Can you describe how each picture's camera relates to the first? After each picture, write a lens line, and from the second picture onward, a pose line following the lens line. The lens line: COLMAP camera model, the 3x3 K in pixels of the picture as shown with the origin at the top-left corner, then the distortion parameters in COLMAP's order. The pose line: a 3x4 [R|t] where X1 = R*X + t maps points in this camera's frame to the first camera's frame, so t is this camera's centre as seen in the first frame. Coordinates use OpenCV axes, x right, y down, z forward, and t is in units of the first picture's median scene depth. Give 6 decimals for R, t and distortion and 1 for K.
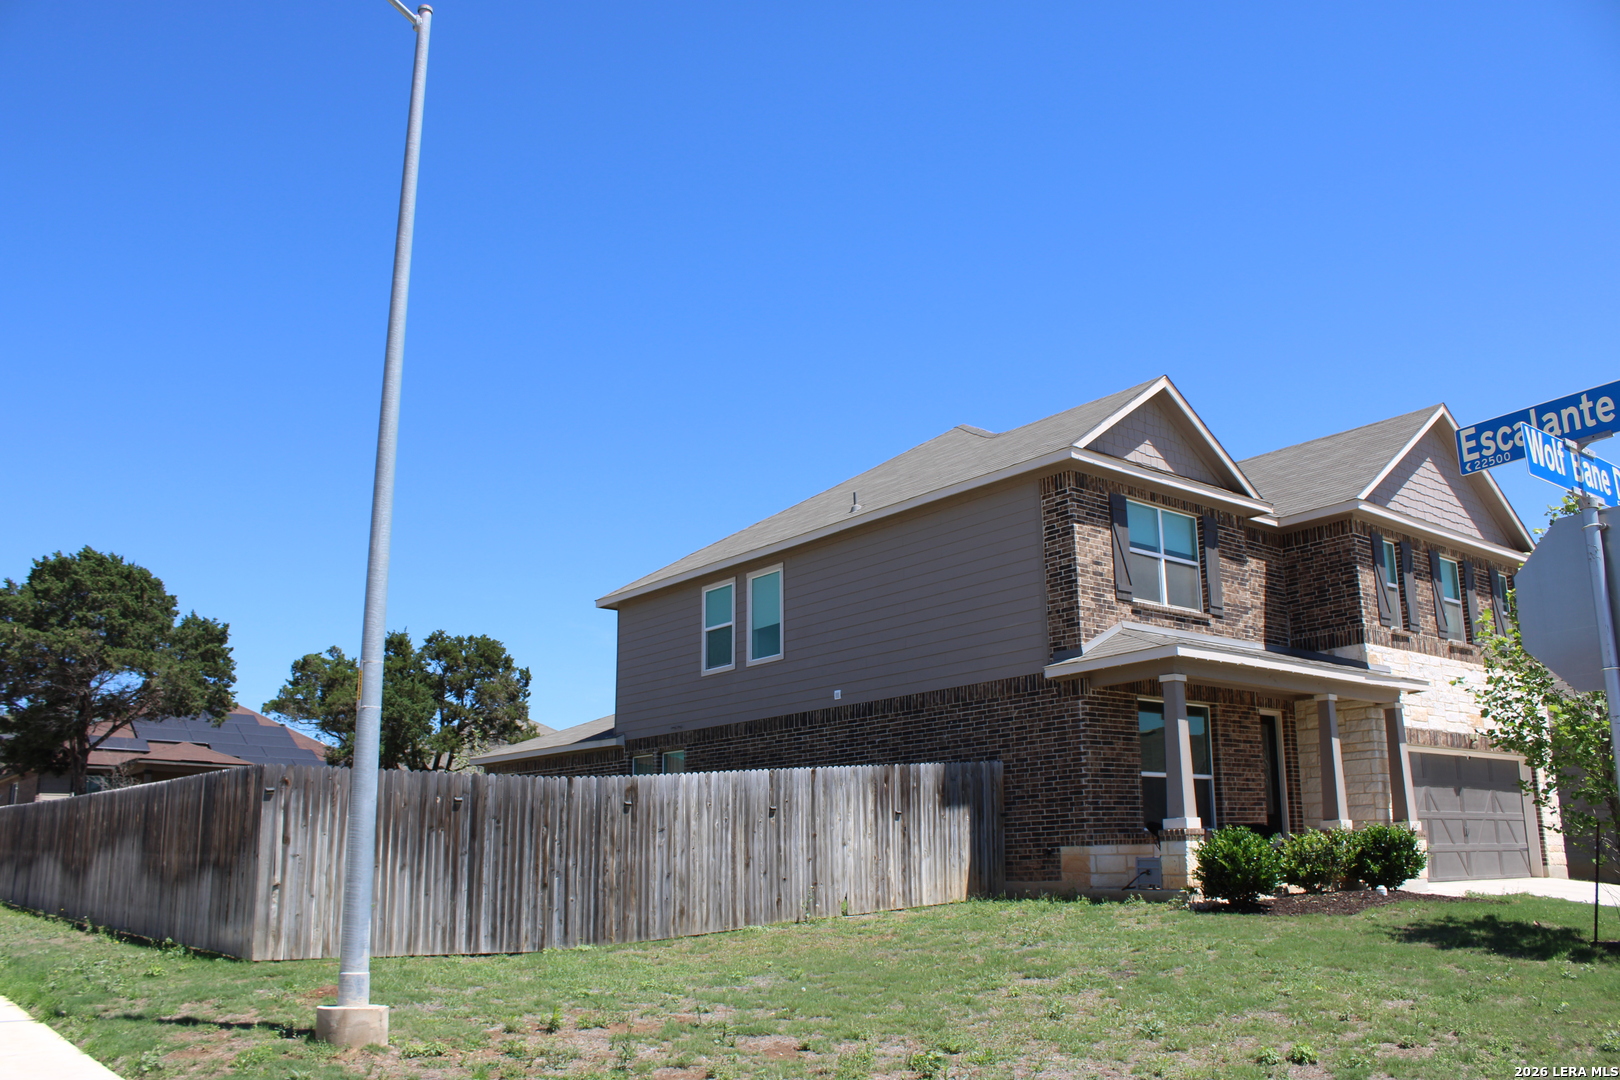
lens RADIAL K [[1347.9, 0, 810.7], [0, 1347.9, 548.3], [0, 0, 1]] dist [-0.094226, 0.000302]
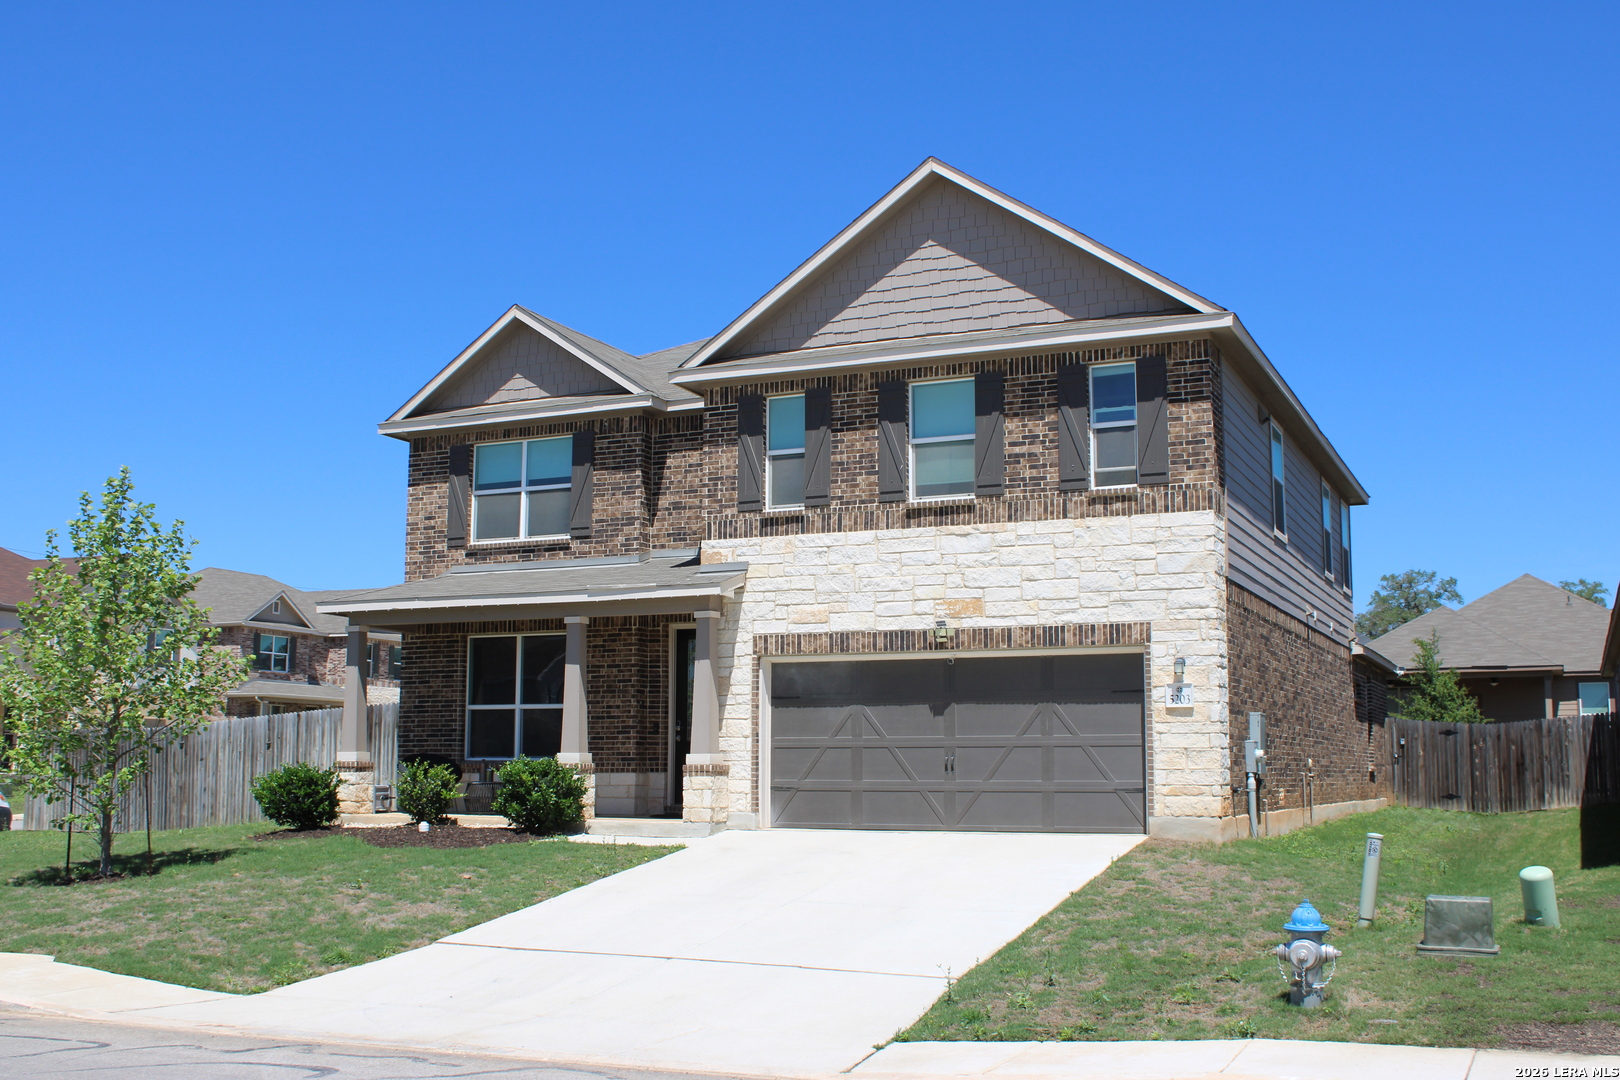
lens RADIAL K [[1650.2, 0, 809.2], [0, 1650.2, 535.3], [0, 0, 1]] dist [-0.020292, 0.000000]
pose [[0.432377, -0.112316, -0.894670, 1.484313], [0.203501, 0.978768, -0.024525, 0.115855], [0.878429, -0.171462, 0.446053, 0.641962]]
